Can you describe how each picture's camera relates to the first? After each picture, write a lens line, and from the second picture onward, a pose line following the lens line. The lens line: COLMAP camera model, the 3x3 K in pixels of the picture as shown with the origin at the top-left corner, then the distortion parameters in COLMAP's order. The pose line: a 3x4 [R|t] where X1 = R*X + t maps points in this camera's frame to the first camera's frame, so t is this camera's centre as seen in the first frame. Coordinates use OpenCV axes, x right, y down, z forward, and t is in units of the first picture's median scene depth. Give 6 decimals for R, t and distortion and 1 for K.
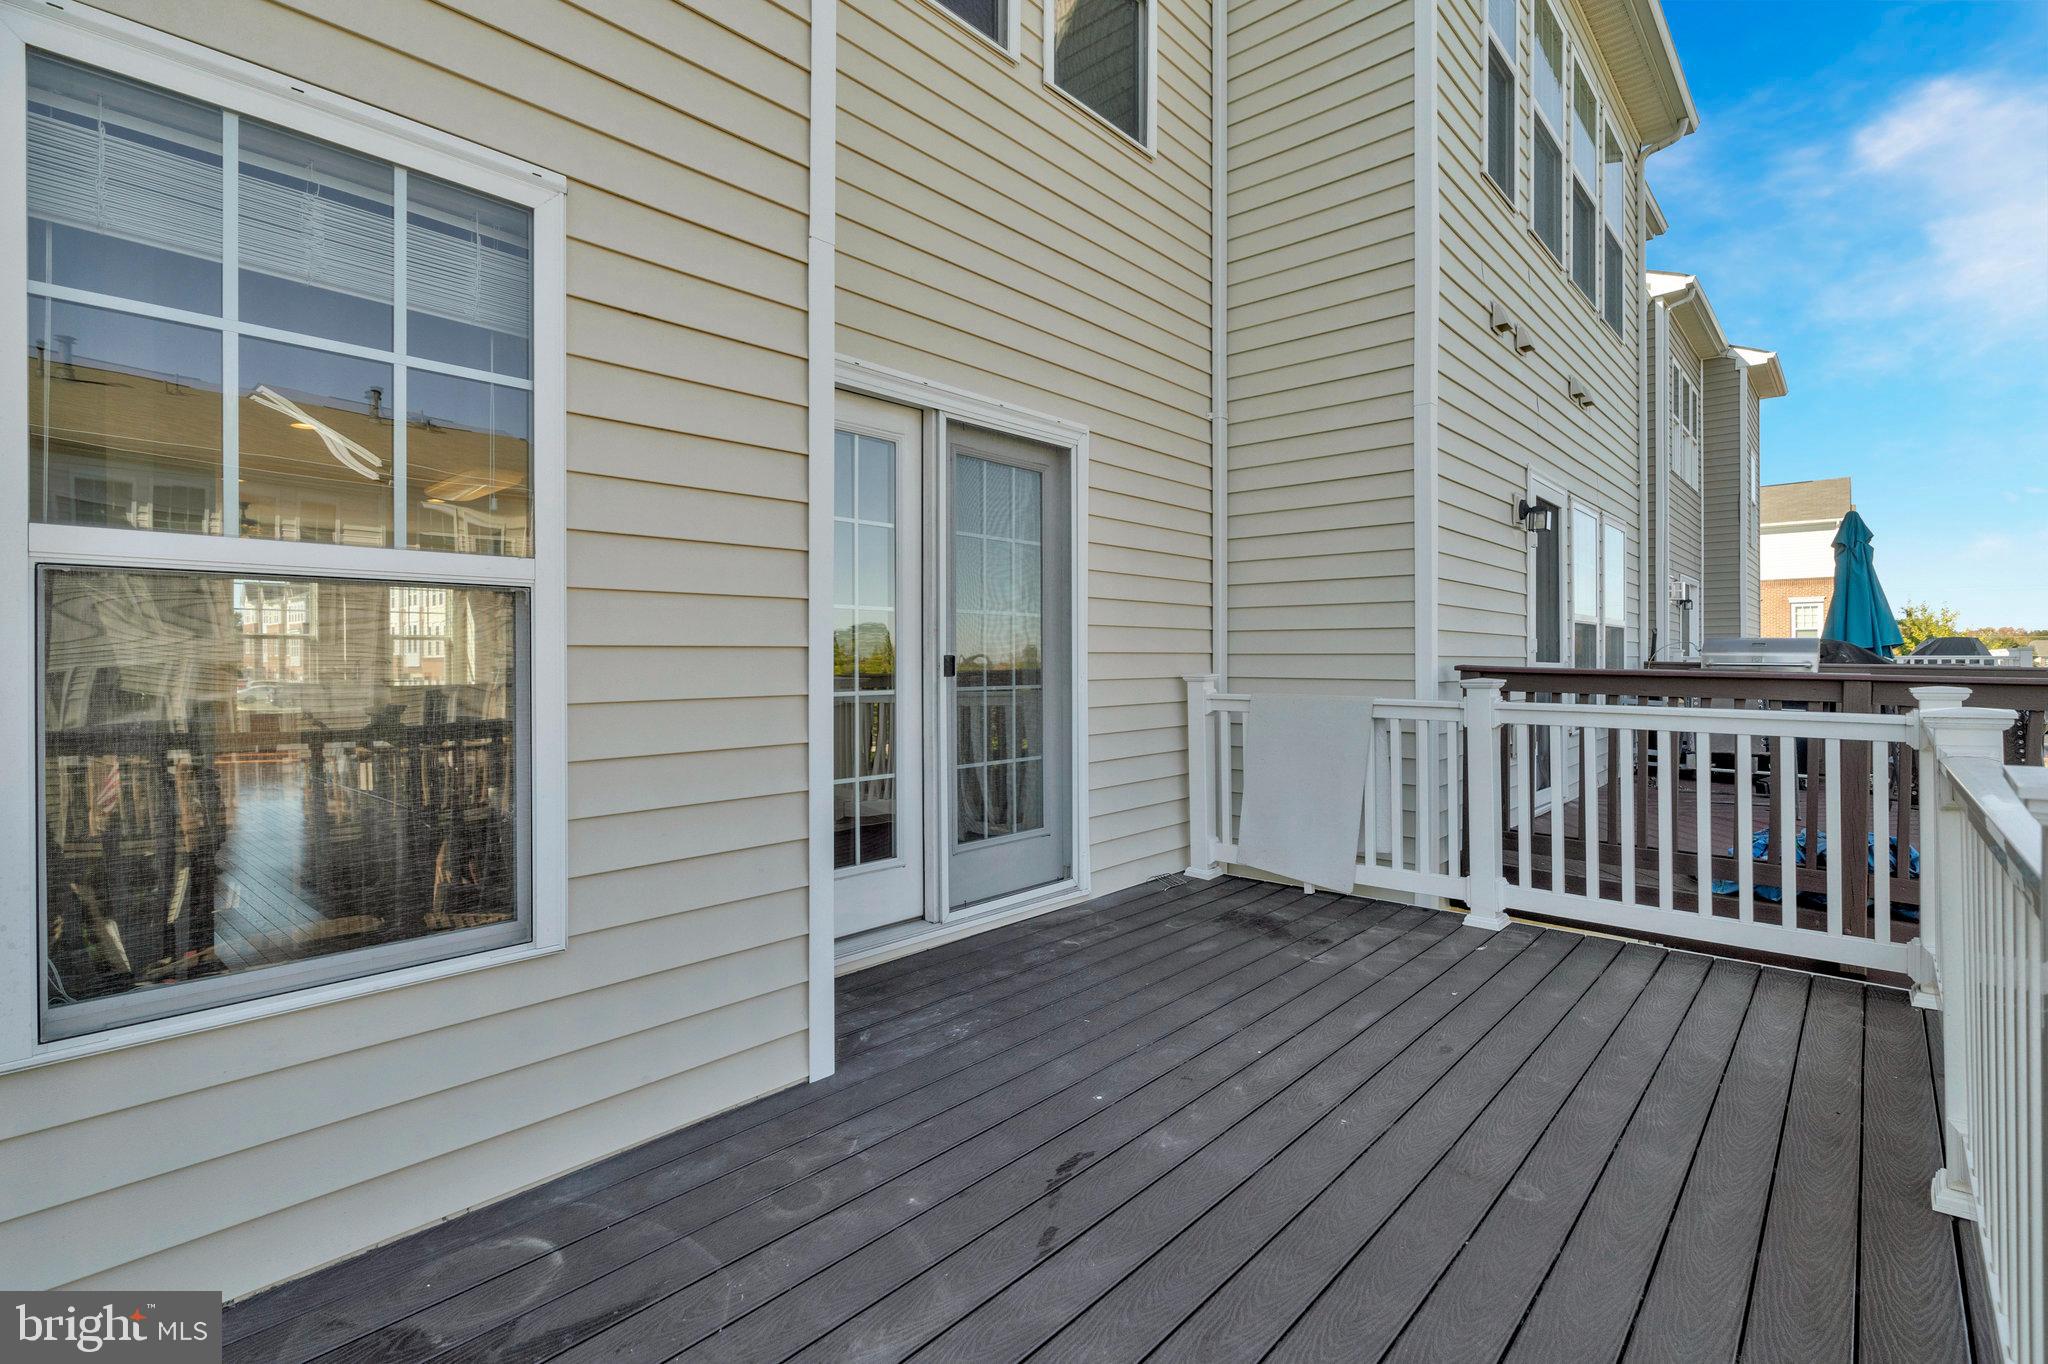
lens RADIAL K [[941.5, 0, 1027.5], [0, 941.5, 675.1], [0, 0, 1]] dist [-0.003670, 0.003041]
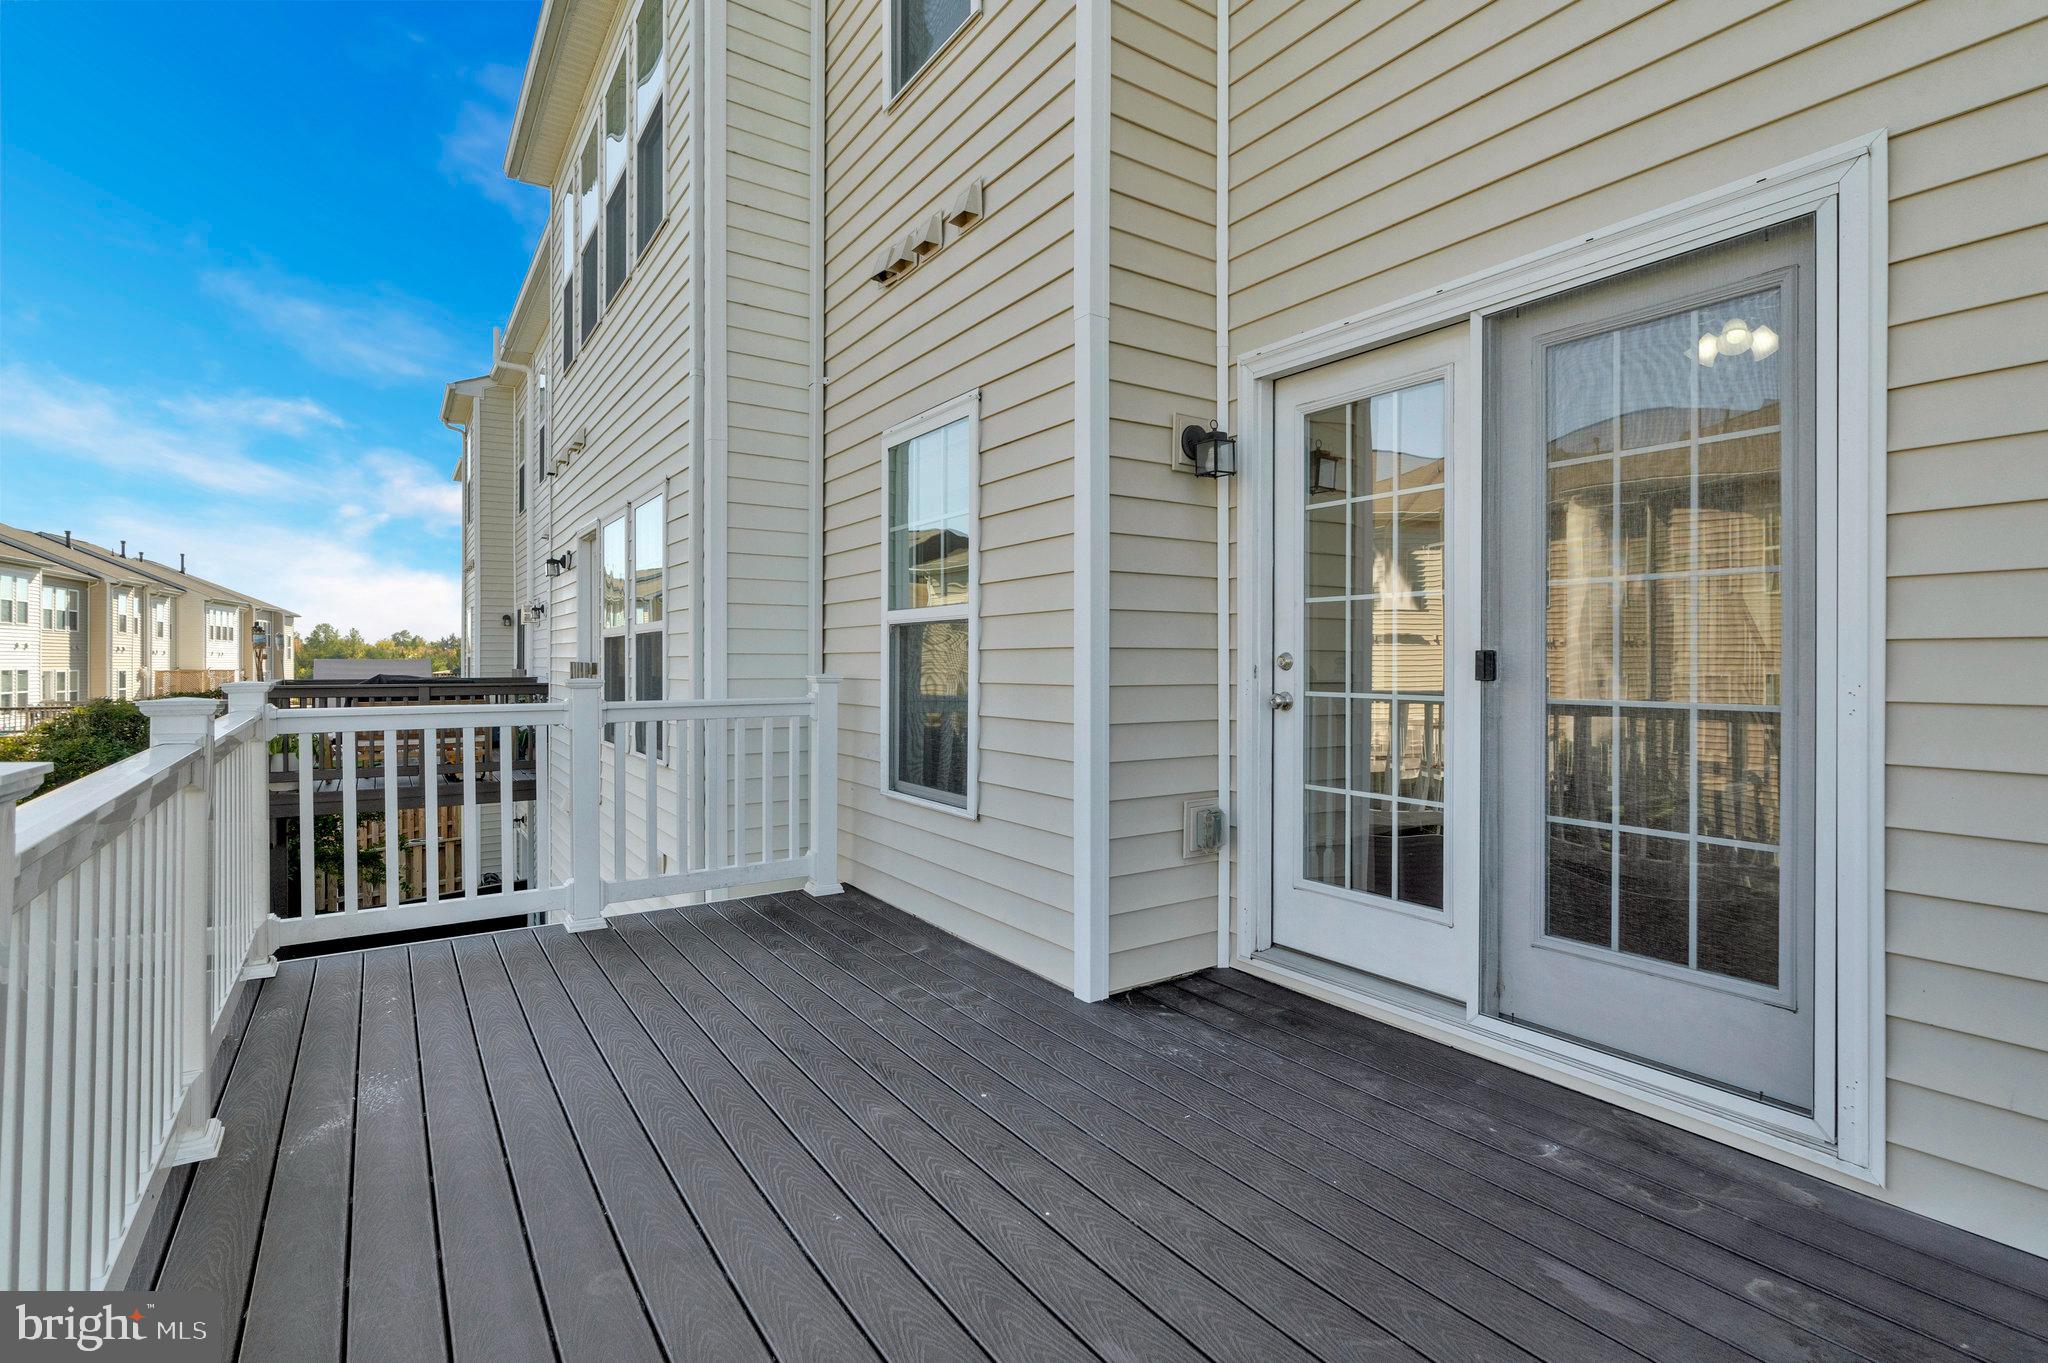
lens RADIAL K [[941.5, 0, 1033.6], [0, 941.5, 647.7], [0, 0, 1]] dist [-0.003670, 0.003041]
pose [[-0.217495, -0.005141, -0.976048, 0.774442], [-0.007291, 0.999967, -0.003643, -0.020642], [0.976034, 0.006324, -0.217525, 0.935971]]
